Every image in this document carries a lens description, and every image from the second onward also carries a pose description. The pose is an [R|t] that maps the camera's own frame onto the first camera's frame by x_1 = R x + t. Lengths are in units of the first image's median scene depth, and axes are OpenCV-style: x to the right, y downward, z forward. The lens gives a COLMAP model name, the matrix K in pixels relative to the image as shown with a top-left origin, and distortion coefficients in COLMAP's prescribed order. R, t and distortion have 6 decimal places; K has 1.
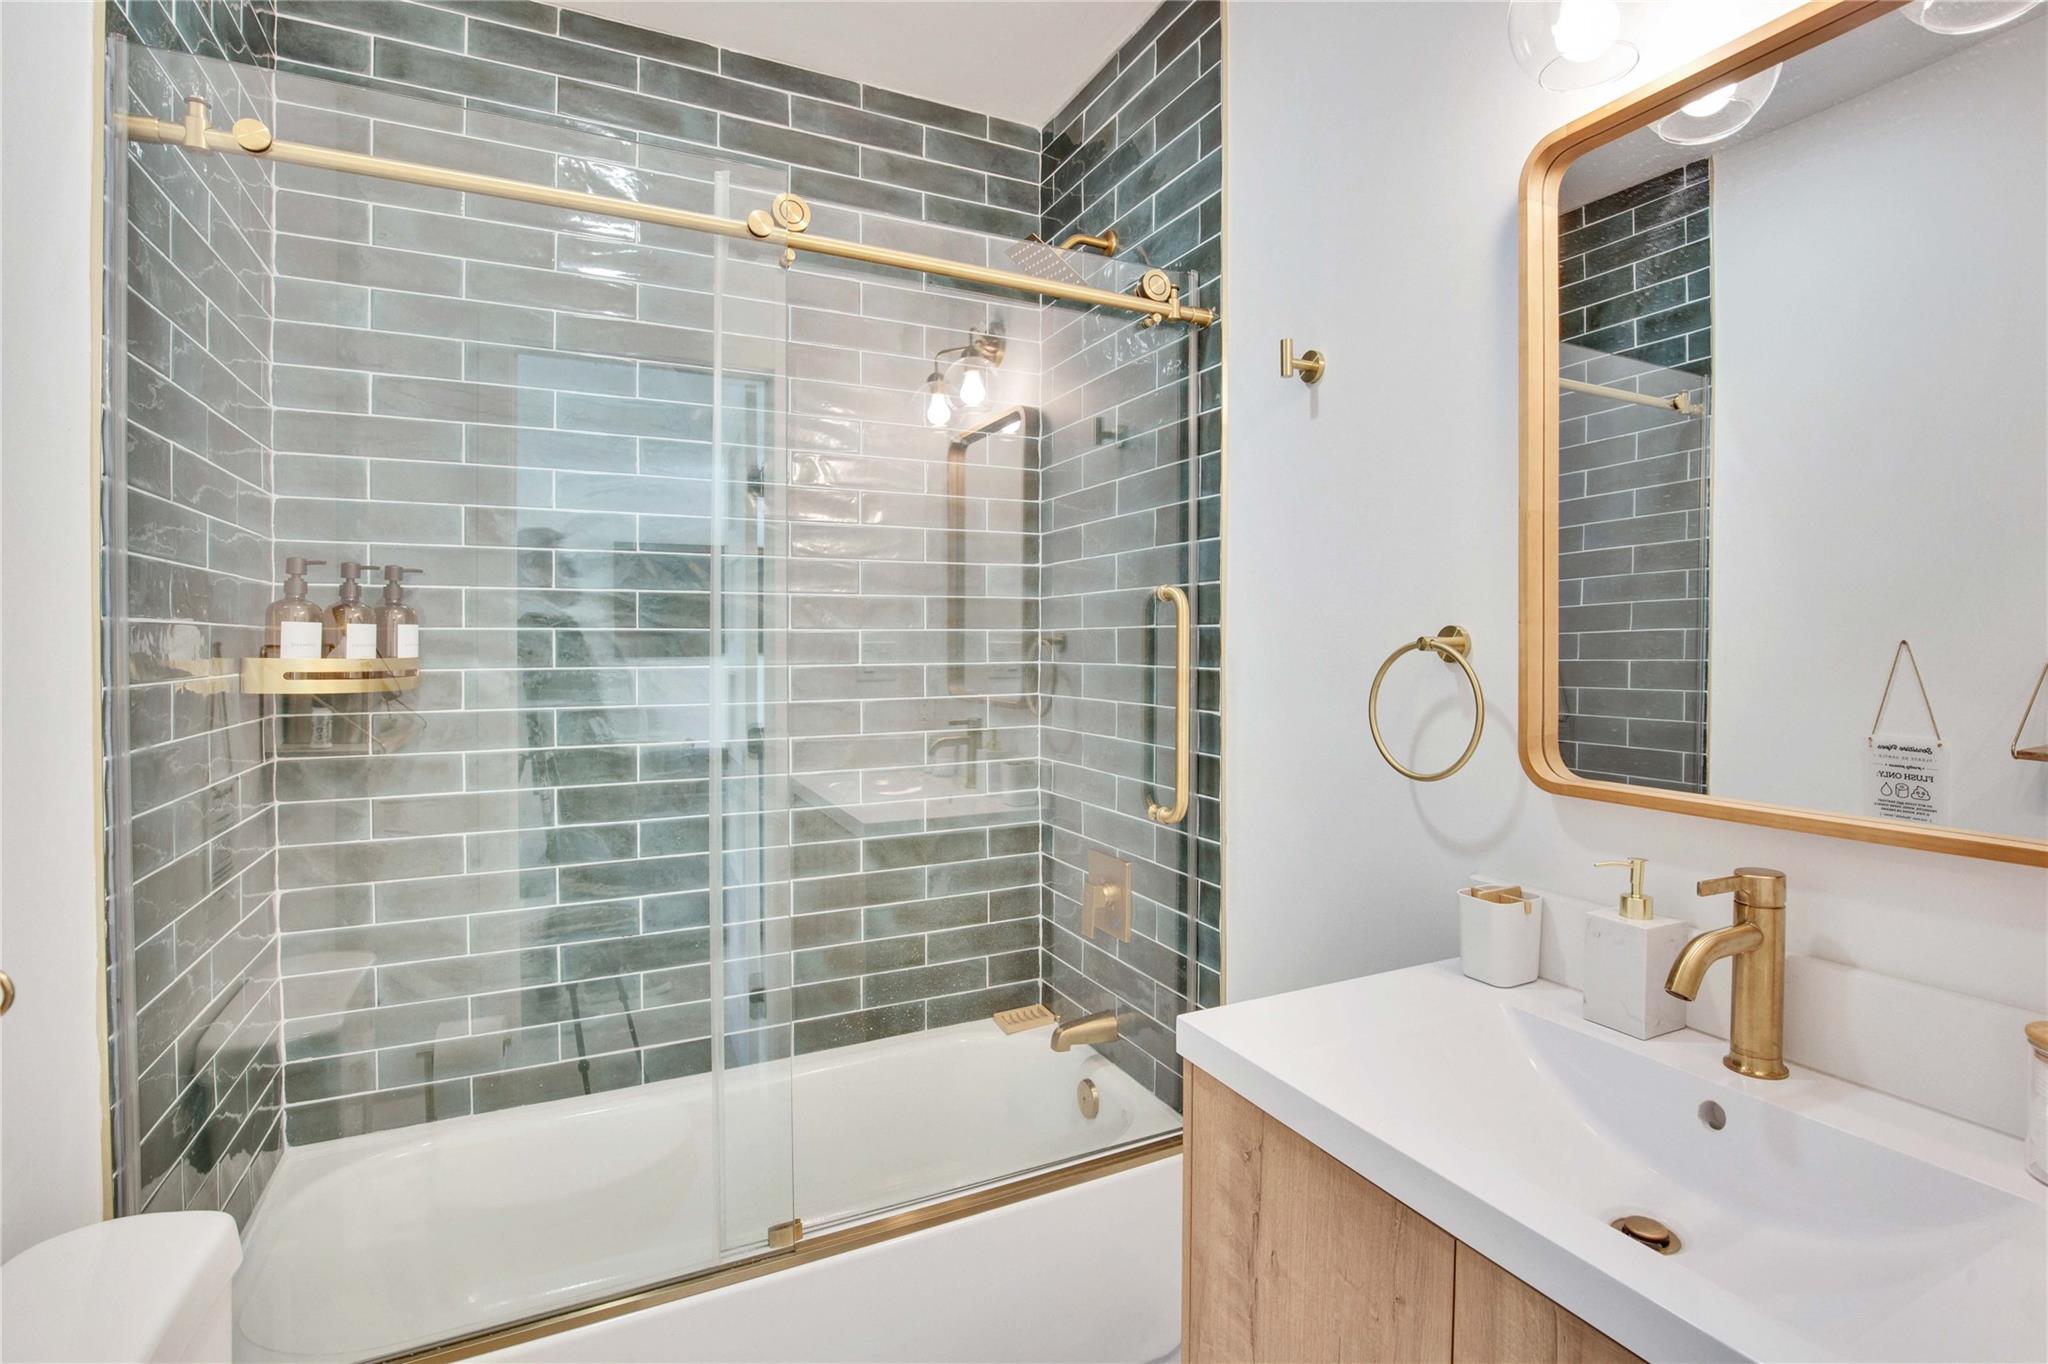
lens RADIAL K [[999.4, 0, 1089.7], [0, 999.4, 656.3], [0, 0, 1]] dist [-0.033031, 0.006331]
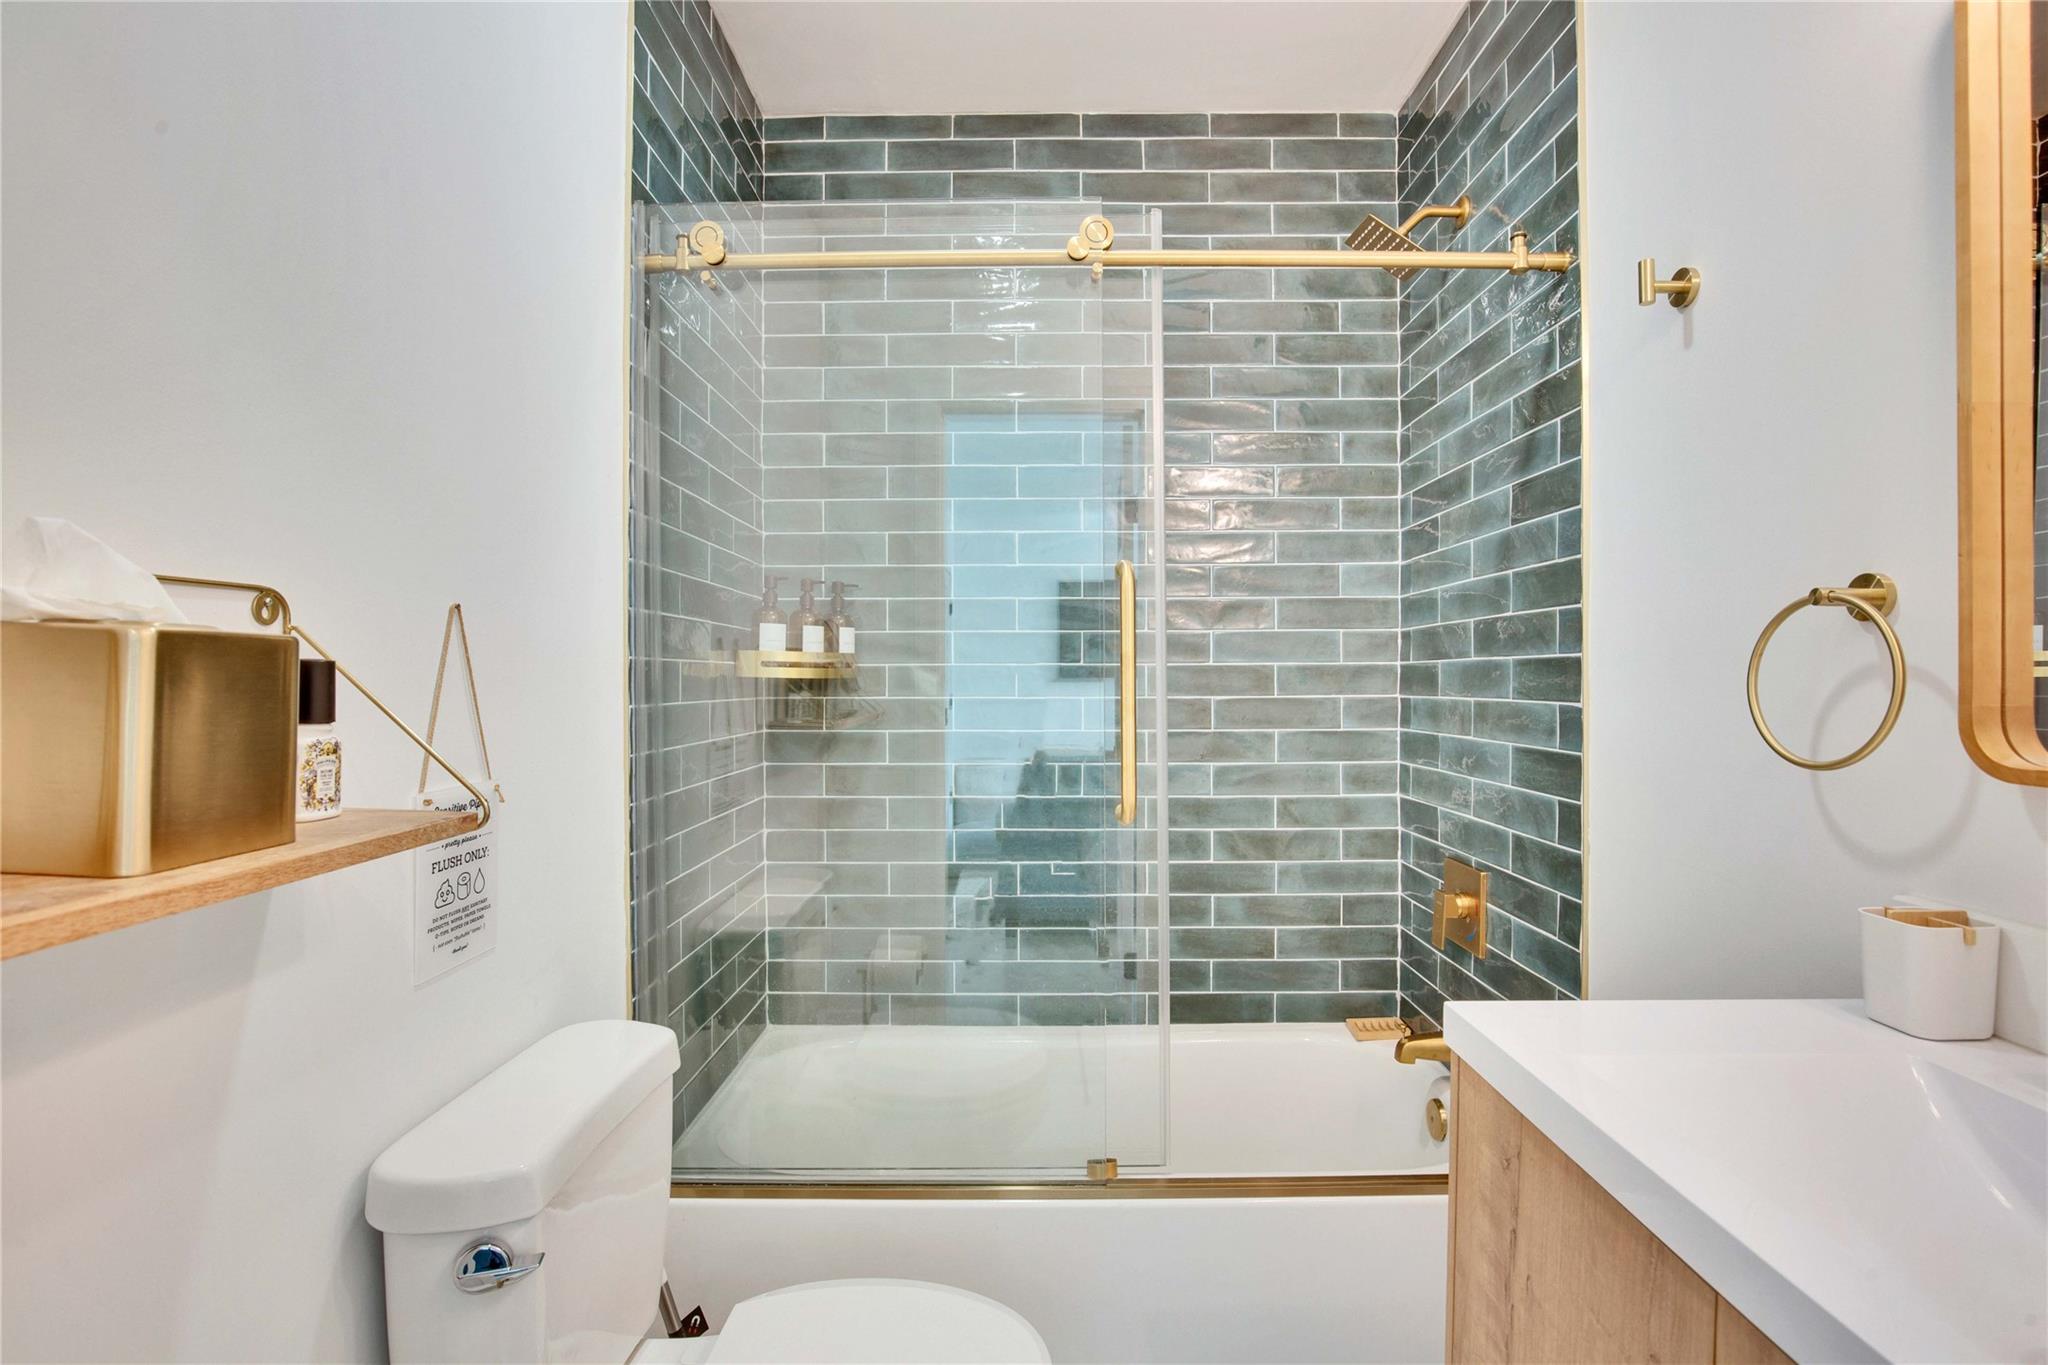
lens RADIAL K [[947.1, 0, 1023.6], [0, 947.1, 686.2], [0, 0, 1]] dist [-0.028832, 0.001018]
pose [[0.877678, 0.003098, -0.479241, 0.097733], [-0.004811, 0.999986, -0.002345, 0.046355], [0.479227, 0.004363, 0.877680, 0.035929]]
